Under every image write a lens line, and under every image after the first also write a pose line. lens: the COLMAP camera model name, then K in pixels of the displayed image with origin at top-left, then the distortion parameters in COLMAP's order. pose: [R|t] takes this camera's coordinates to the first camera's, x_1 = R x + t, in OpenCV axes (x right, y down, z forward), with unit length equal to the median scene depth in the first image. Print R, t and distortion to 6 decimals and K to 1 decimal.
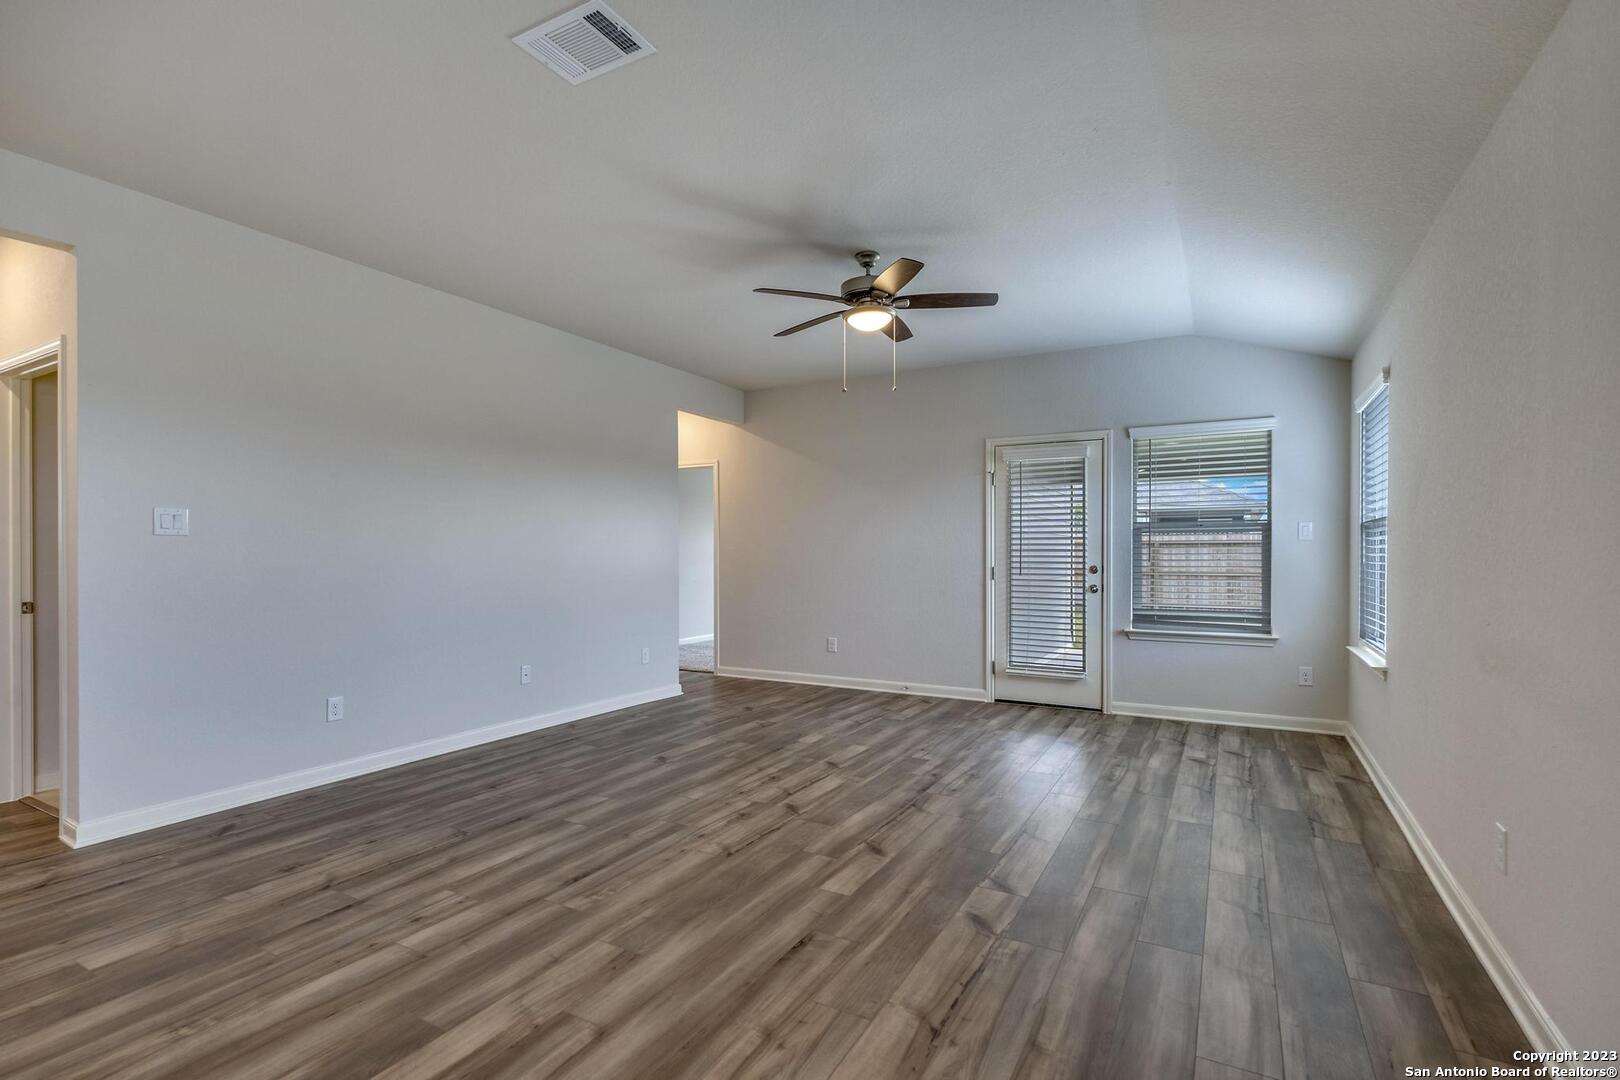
lens RADIAL K [[761.5, 0, 771.1], [0, 761.5, 561.7], [0, 0, 1]] dist [-0.003169, -0.001421]
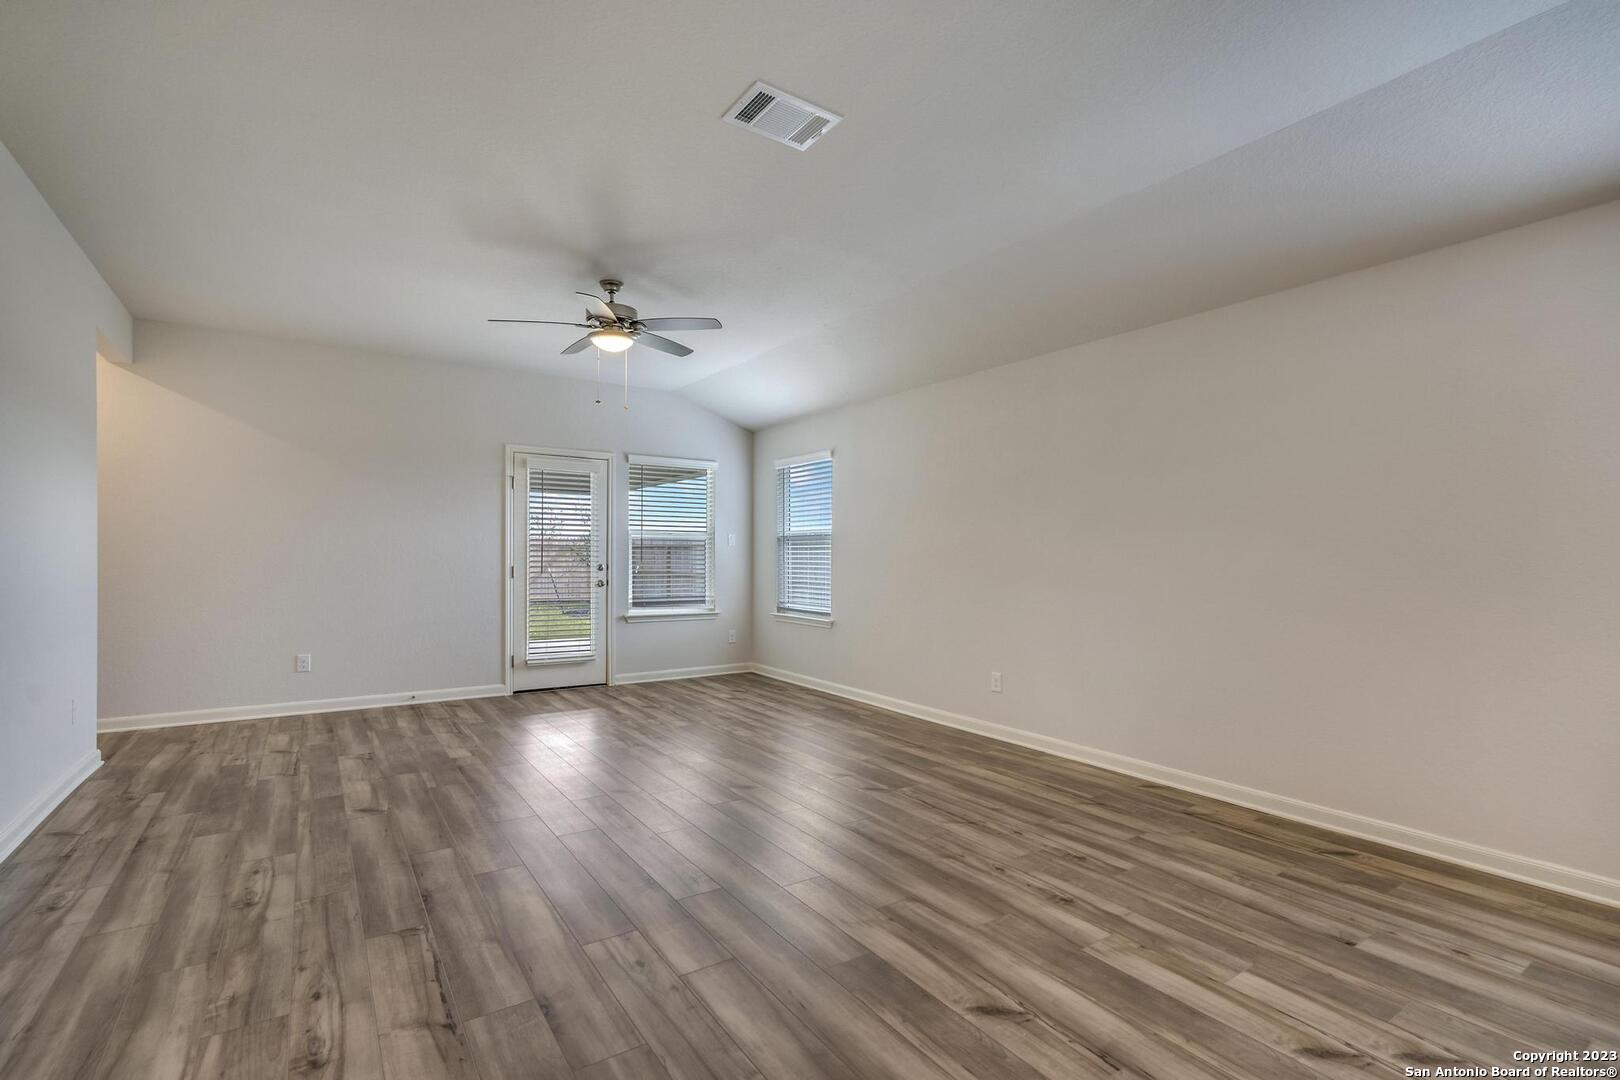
lens RADIAL K [[761.5, 0, 811.0], [0, 761.5, 550.3], [0, 0, 1]] dist [-0.003169, -0.001421]
pose [[0.426255, 0.009854, 0.904549, -0.729841], [0.002412, 0.999925, -0.012030, -0.001684], [-0.904600, 0.007309, 0.426199, 0.265678]]
